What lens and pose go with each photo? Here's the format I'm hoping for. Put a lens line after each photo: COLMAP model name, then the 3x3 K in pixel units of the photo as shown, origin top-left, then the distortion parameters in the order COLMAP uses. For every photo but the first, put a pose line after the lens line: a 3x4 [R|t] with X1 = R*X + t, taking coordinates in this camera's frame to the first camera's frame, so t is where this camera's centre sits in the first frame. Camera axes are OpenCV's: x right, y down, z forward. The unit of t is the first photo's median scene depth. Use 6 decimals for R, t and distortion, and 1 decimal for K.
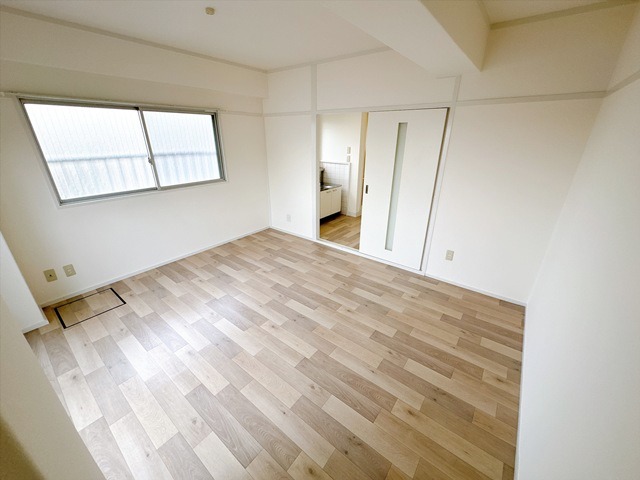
lens RADIAL K [[255.7, 0, 320.4], [0, 255.7, 238.6], [0, 0, 1]] dist [-0.003311, -0.000092]
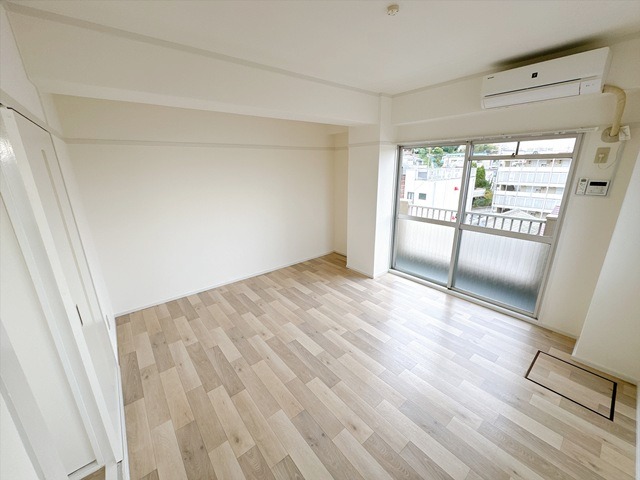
lens RADIAL K [[255.7, 0, 320.4], [0, 255.7, 238.6], [0, 0, 1]] dist [-0.003311, -0.000092]
pose [[-0.974865, -0.051937, 0.216656, -0.280806], [0.093885, 0.786125, 0.610895, -0.561172], [-0.202047, 0.615882, -0.761490, 1.340951]]
